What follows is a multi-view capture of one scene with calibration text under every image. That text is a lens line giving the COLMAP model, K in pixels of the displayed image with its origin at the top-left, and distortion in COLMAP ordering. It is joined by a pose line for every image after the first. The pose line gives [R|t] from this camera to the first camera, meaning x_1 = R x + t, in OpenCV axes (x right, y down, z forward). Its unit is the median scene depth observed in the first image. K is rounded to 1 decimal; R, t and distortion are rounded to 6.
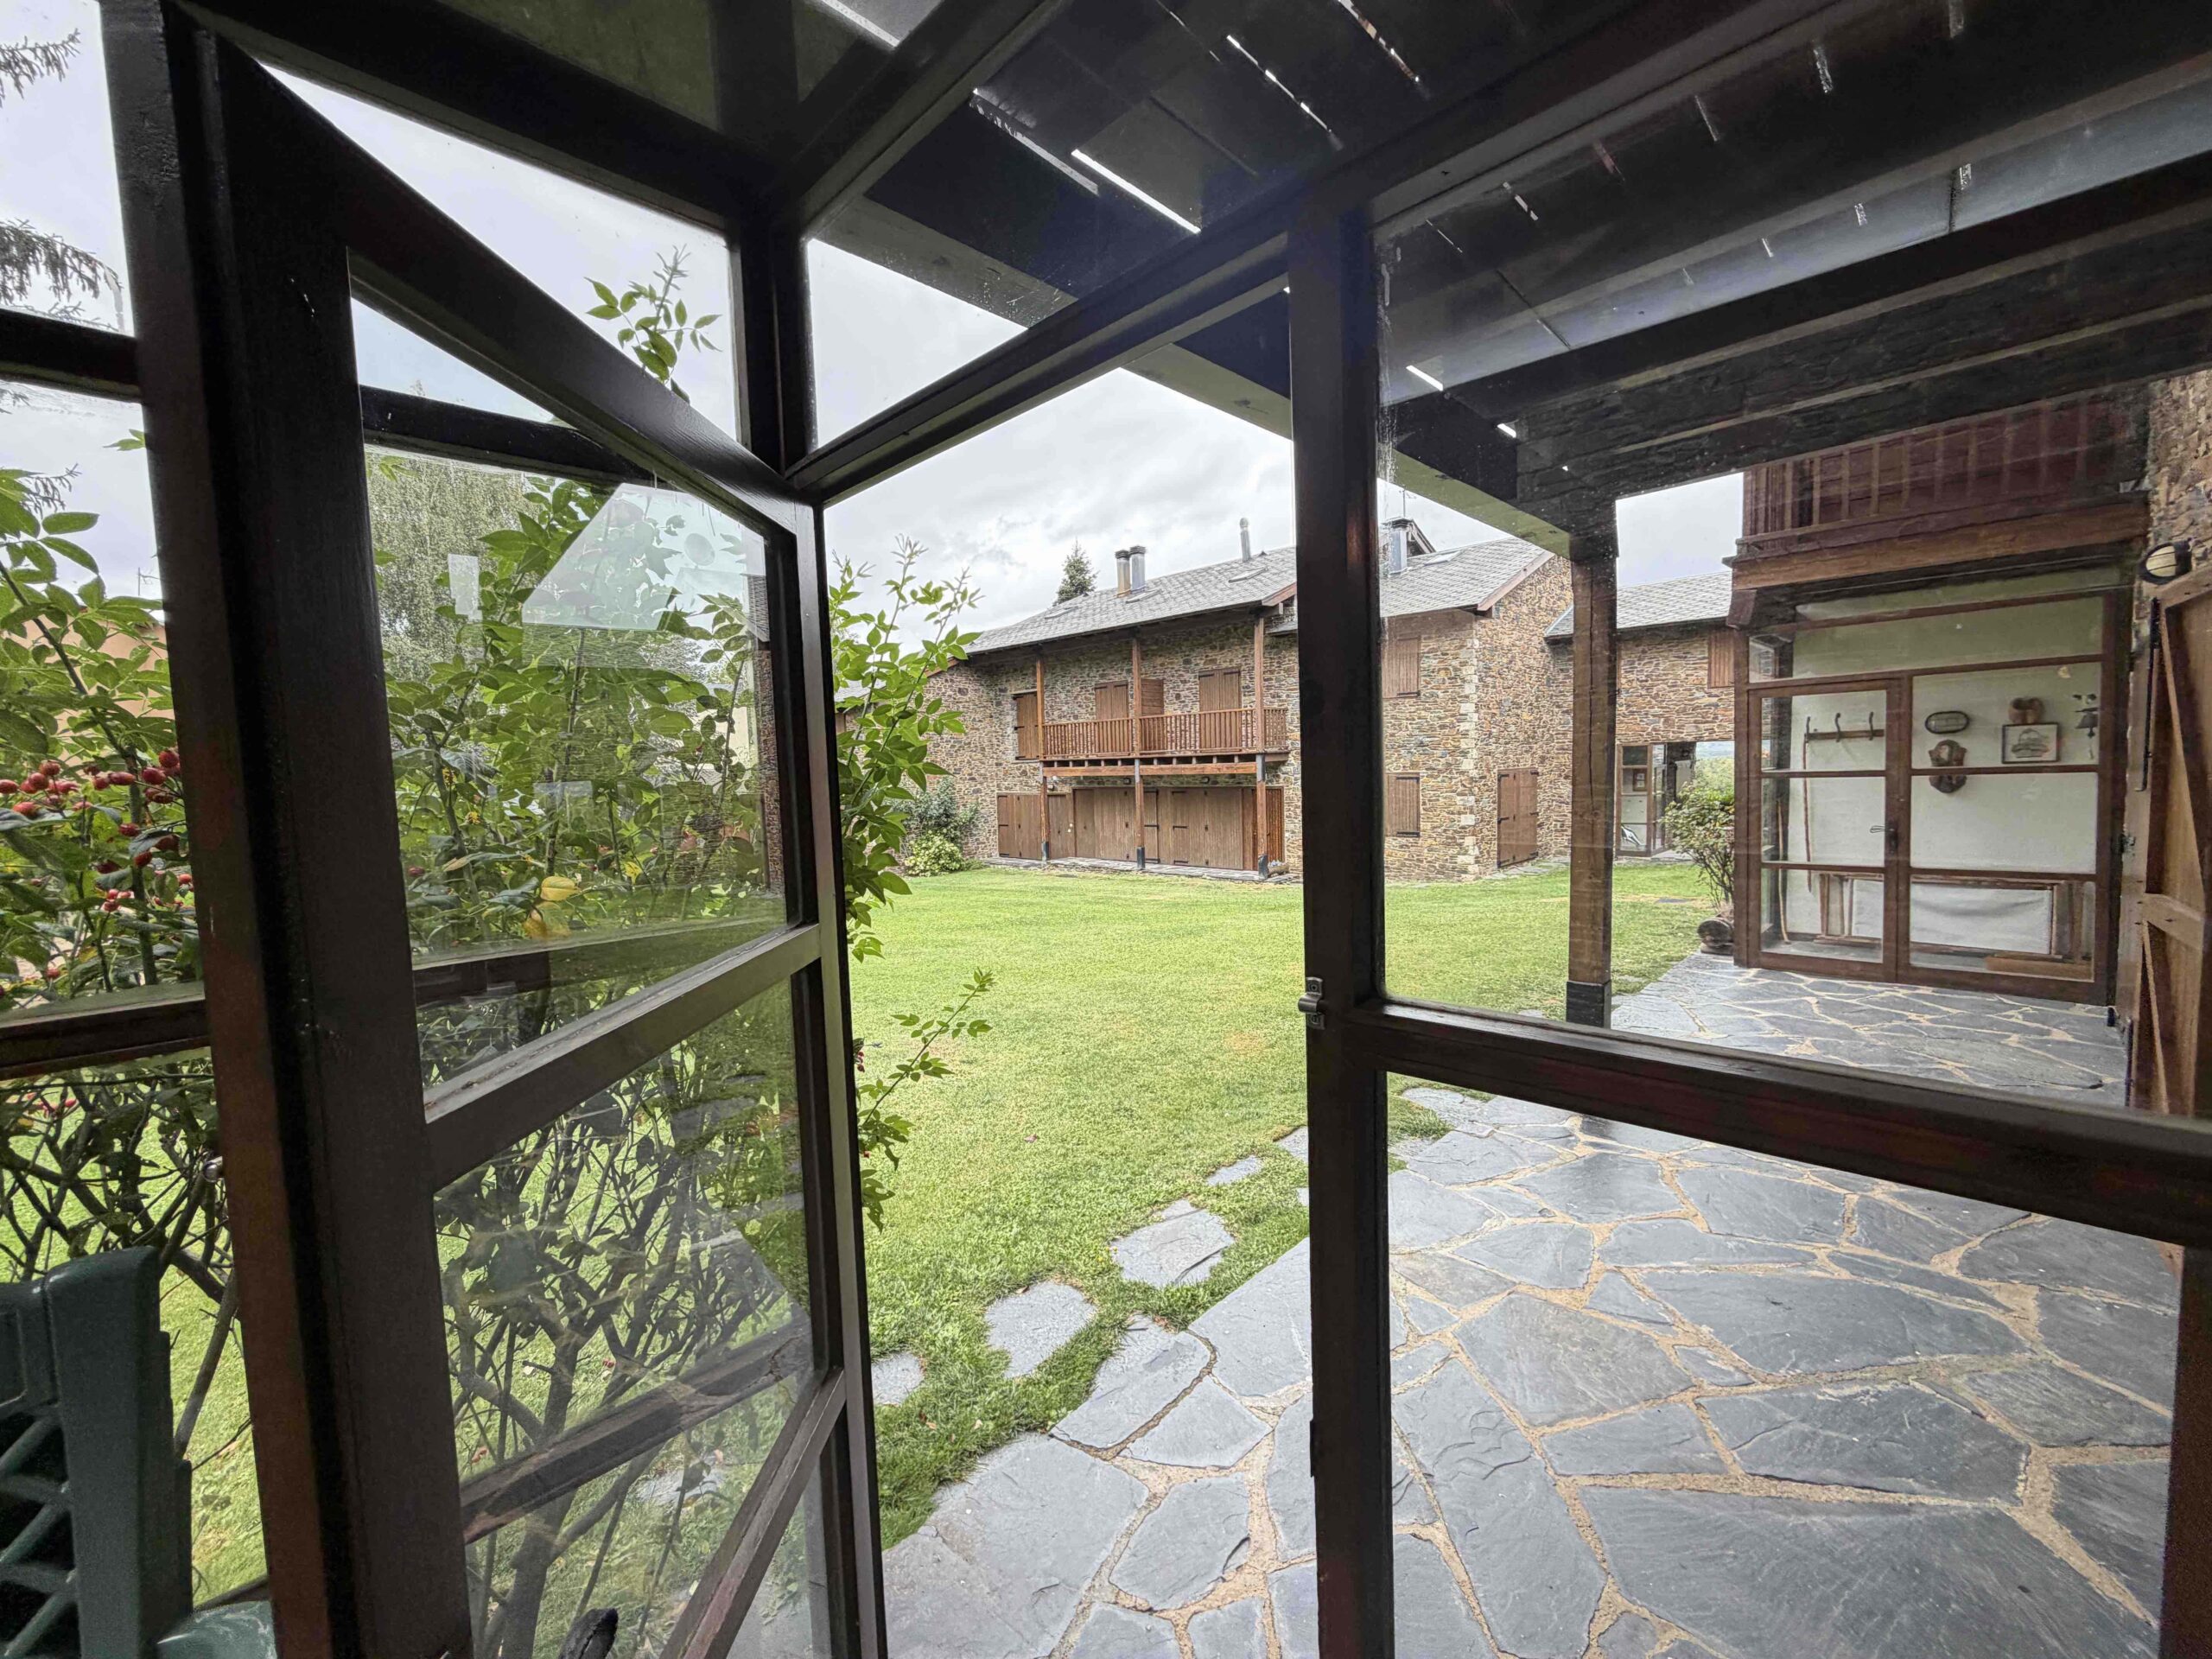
lens RADIAL K [[881.4, 0, 1099.3], [0, 881.4, 830.5], [0, 0, 1]] dist [-0.001506, 0.000329]
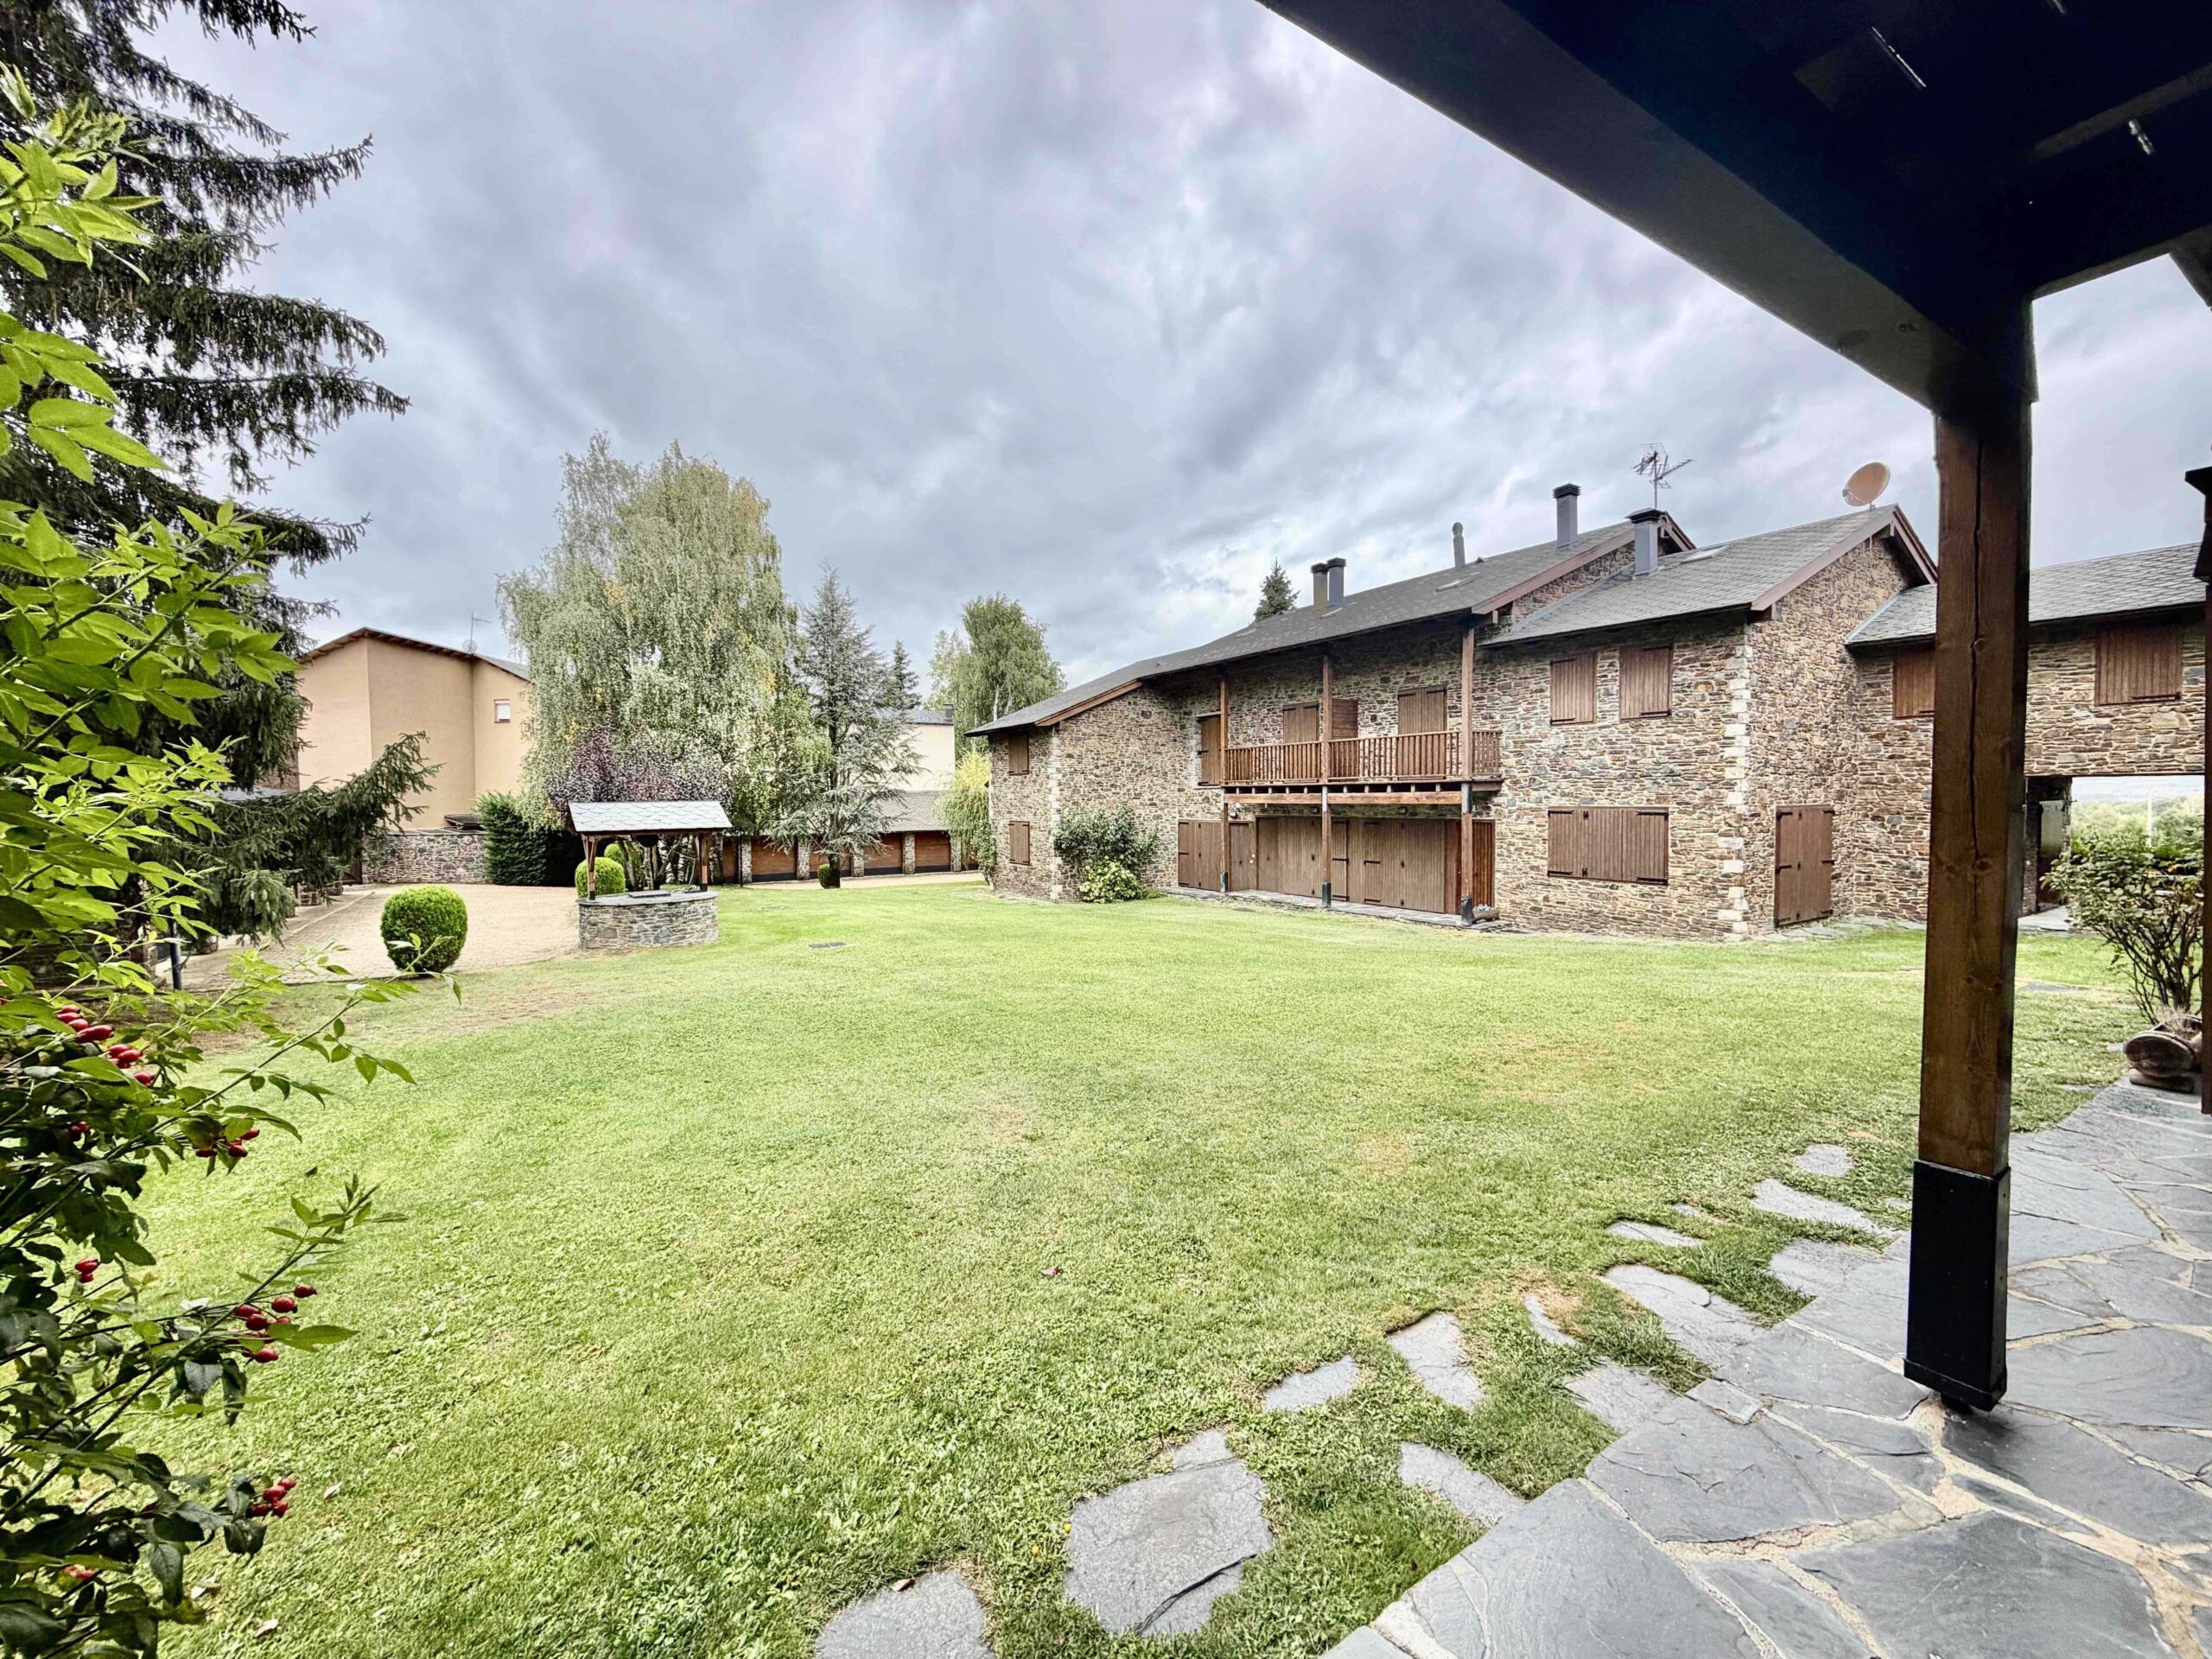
lens RADIAL K [[881.4, 0, 1099.3], [0, 881.4, 830.5], [0, 0, 1]] dist [-0.001506, 0.000329]
pose [[0.973119, 0.029297, -0.228431, 0.027682], [-0.036640, 0.998937, -0.027967, -0.000906], [0.227369, 0.035585, 0.973158, 0.061913]]
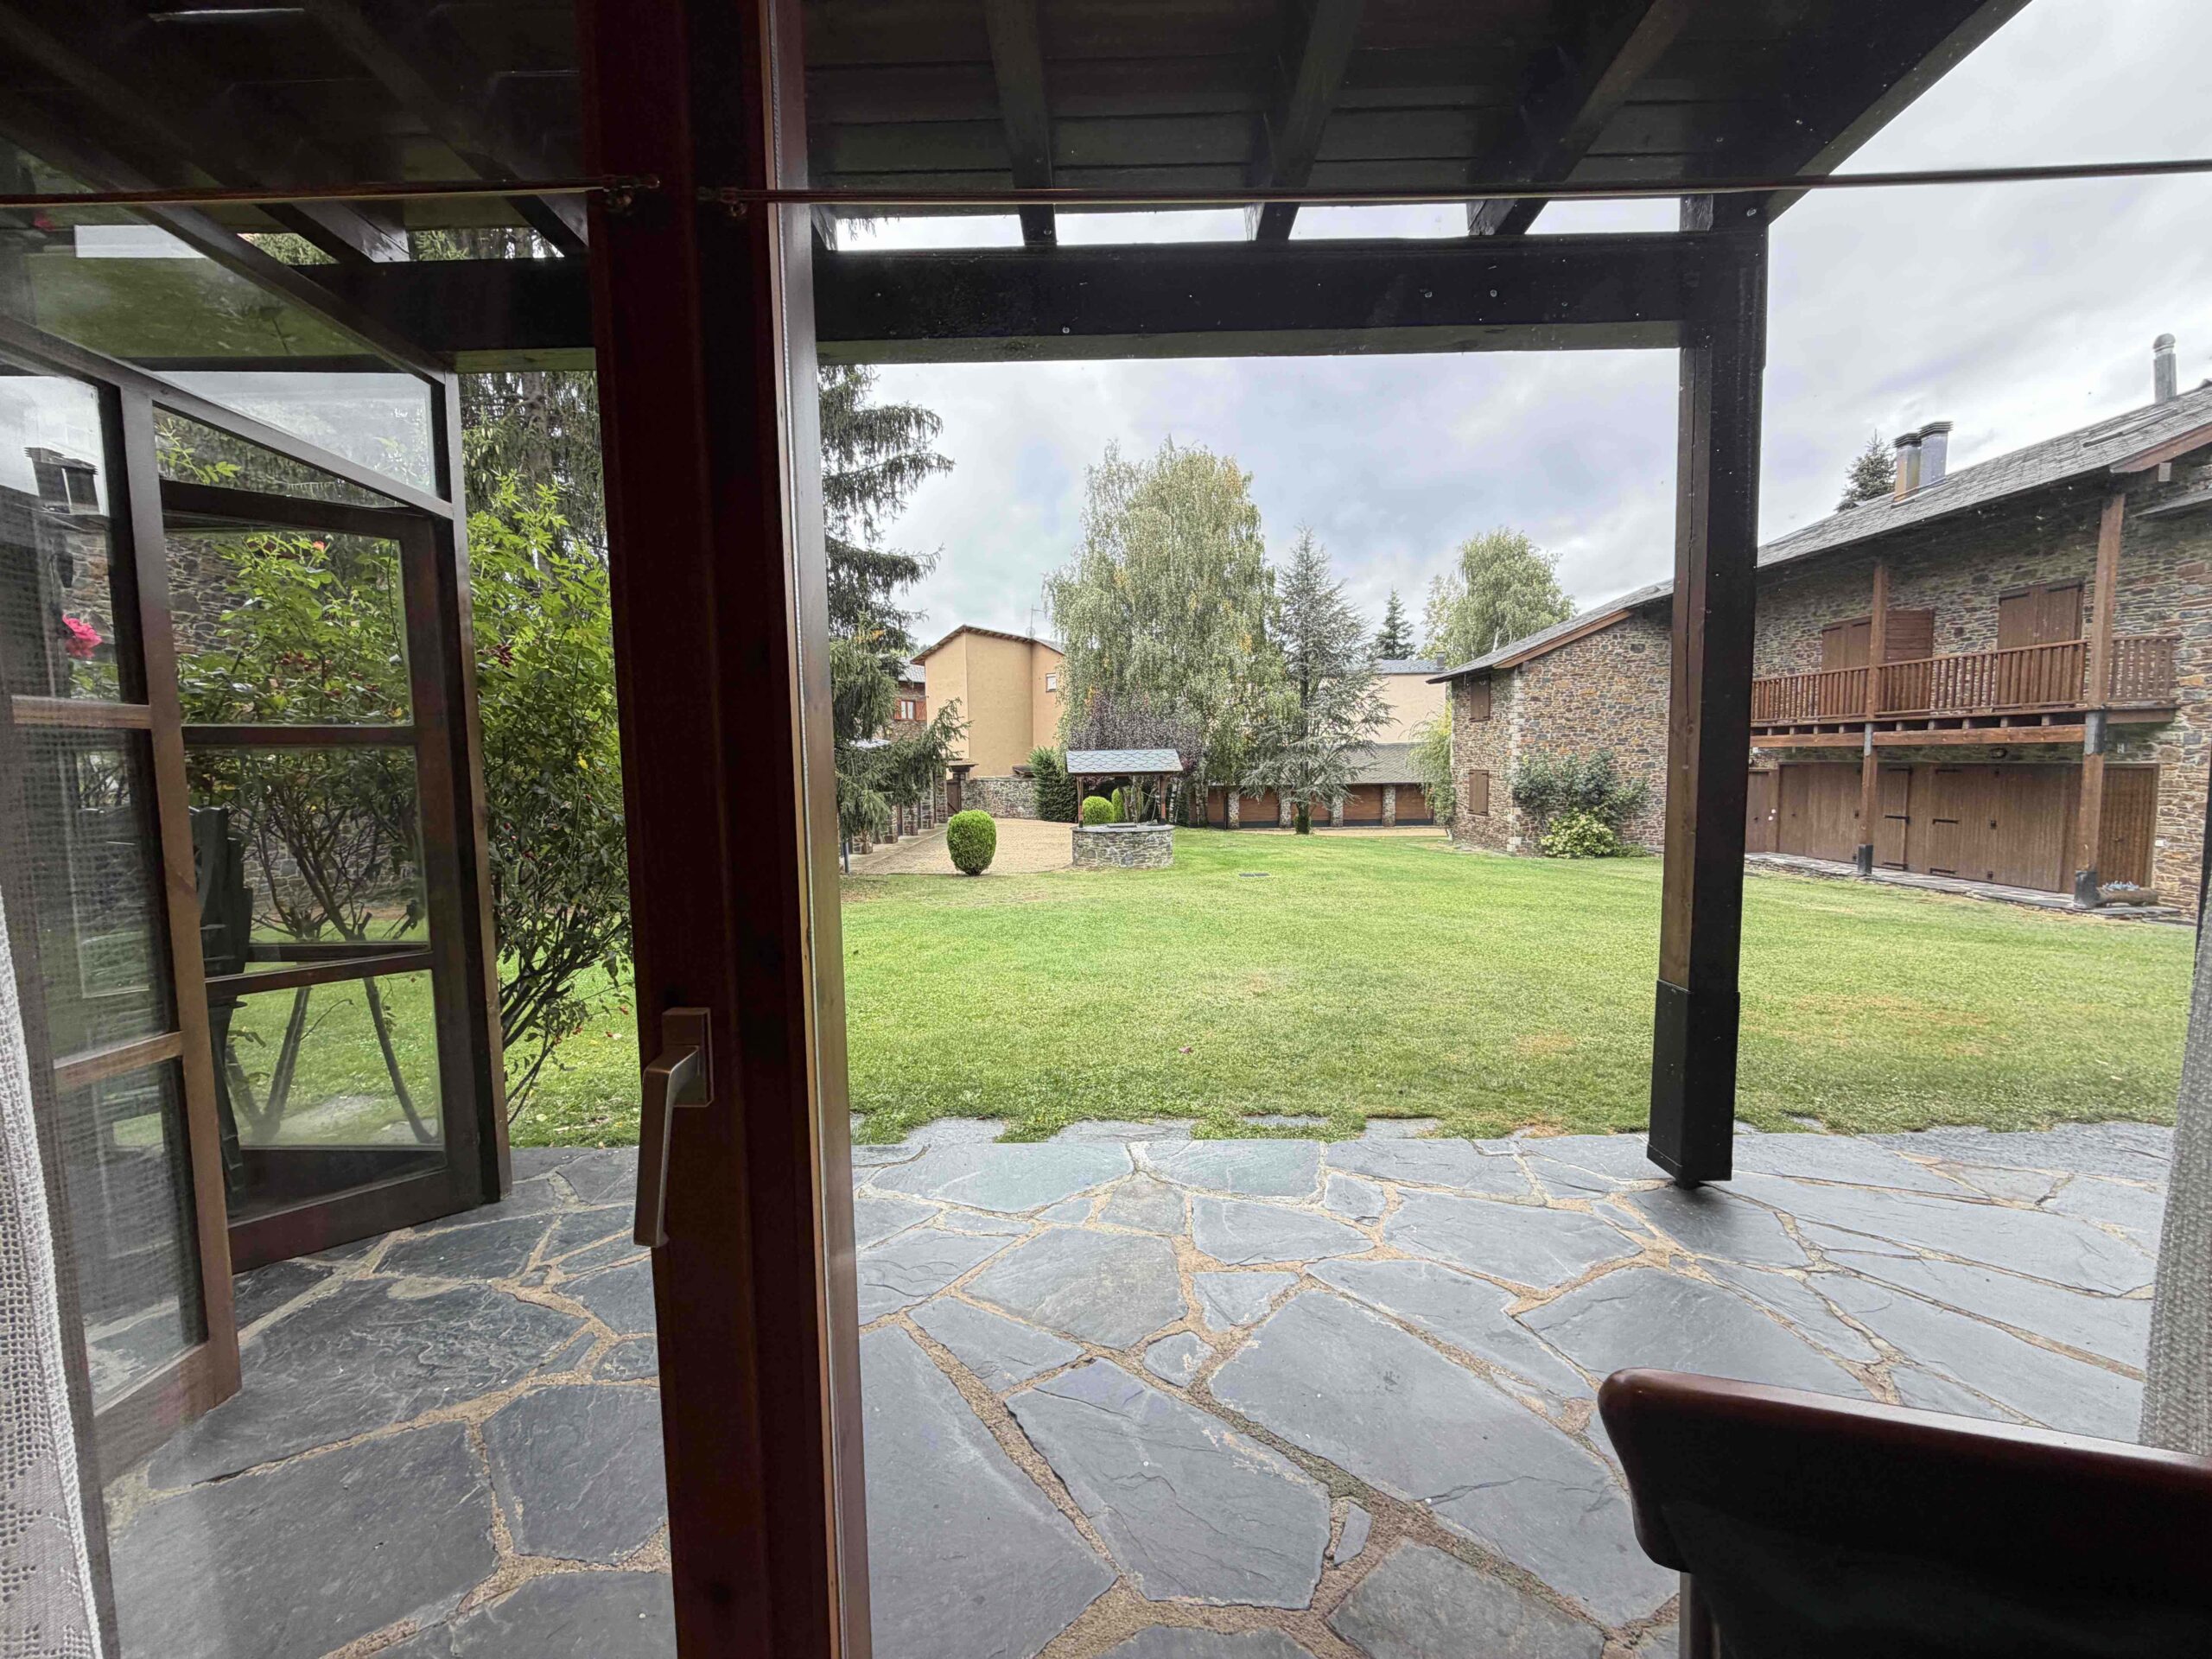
lens RADIAL K [[881.4, 0, 1099.3], [0, 881.4, 830.5], [0, 0, 1]] dist [-0.001506, 0.000329]
pose [[0.699530, 0.075217, -0.710634, 0.133484], [-0.057617, 0.997144, 0.048825, 0.009081], [0.712277, 0.006790, 0.701866, 0.040987]]
